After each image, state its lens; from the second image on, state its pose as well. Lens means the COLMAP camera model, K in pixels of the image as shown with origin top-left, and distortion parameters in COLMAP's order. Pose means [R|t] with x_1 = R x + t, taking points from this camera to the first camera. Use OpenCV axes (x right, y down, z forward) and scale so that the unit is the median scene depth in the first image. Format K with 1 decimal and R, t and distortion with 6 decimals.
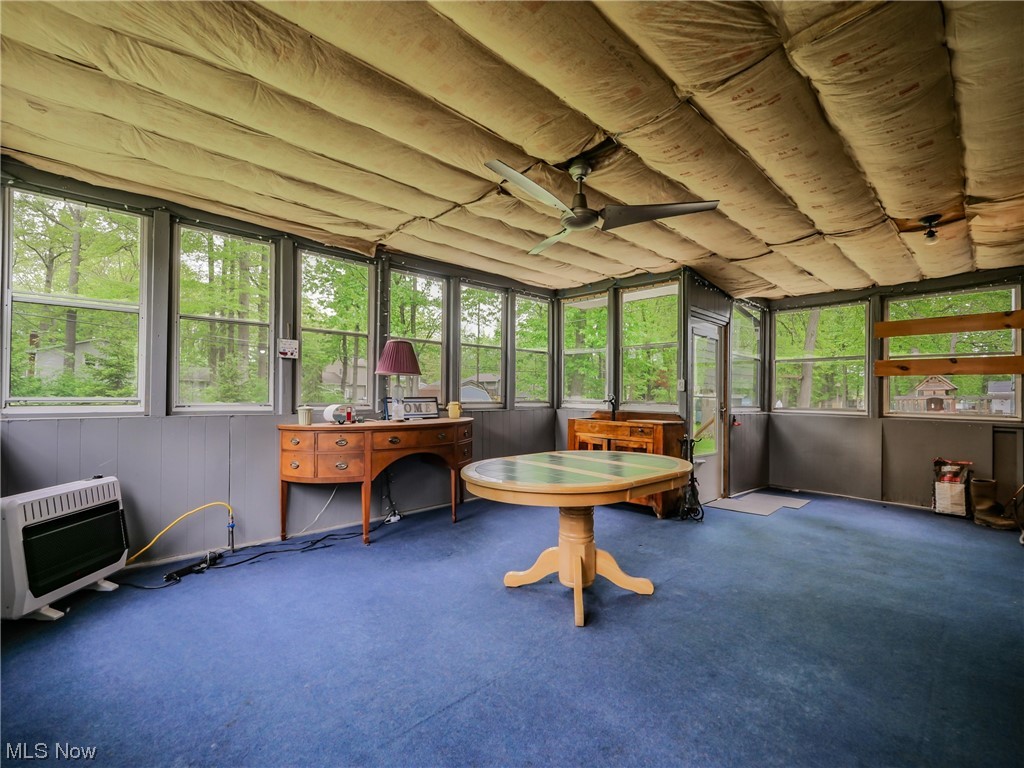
lens RADIAL K [[445.1, 0, 510.5], [0, 445.1, 383.5], [0, 0, 1]] dist [-0.009040, 0.000041]
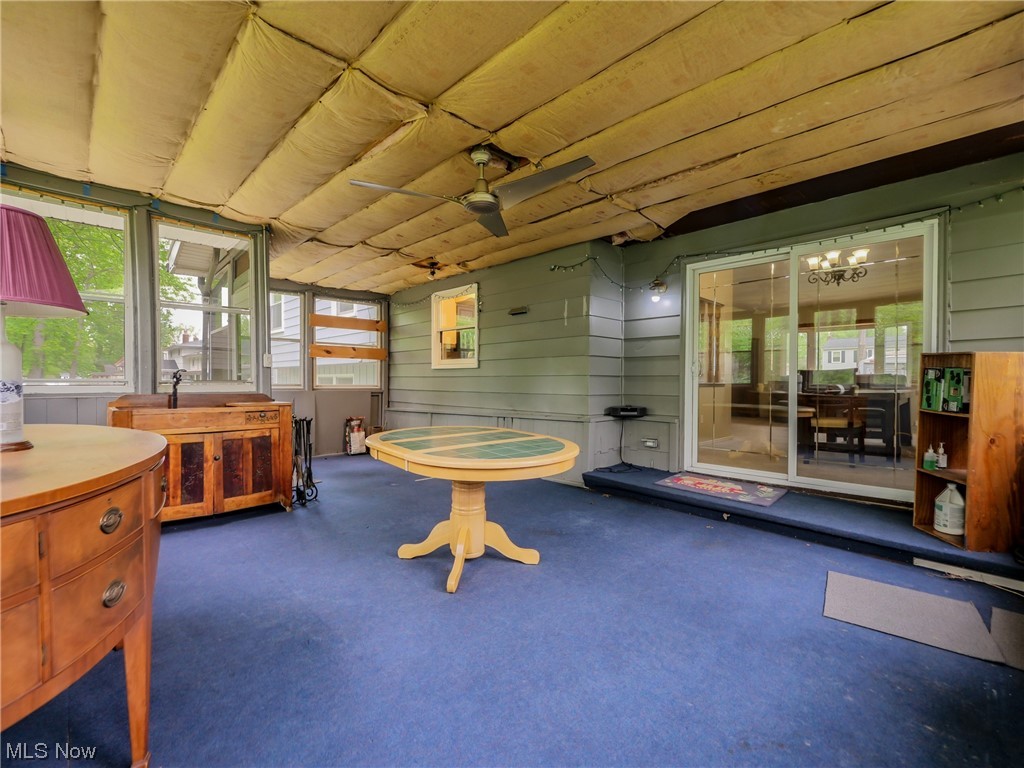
lens RADIAL K [[445.1, 0, 510.5], [0, 445.1, 383.5], [0, 0, 1]] dist [-0.009040, 0.000041]
pose [[-0.006144, -0.023570, 0.999703, -0.530520], [-0.030491, 0.999262, 0.023372, 0.014278], [-0.999516, -0.030339, -0.006858, 0.553937]]
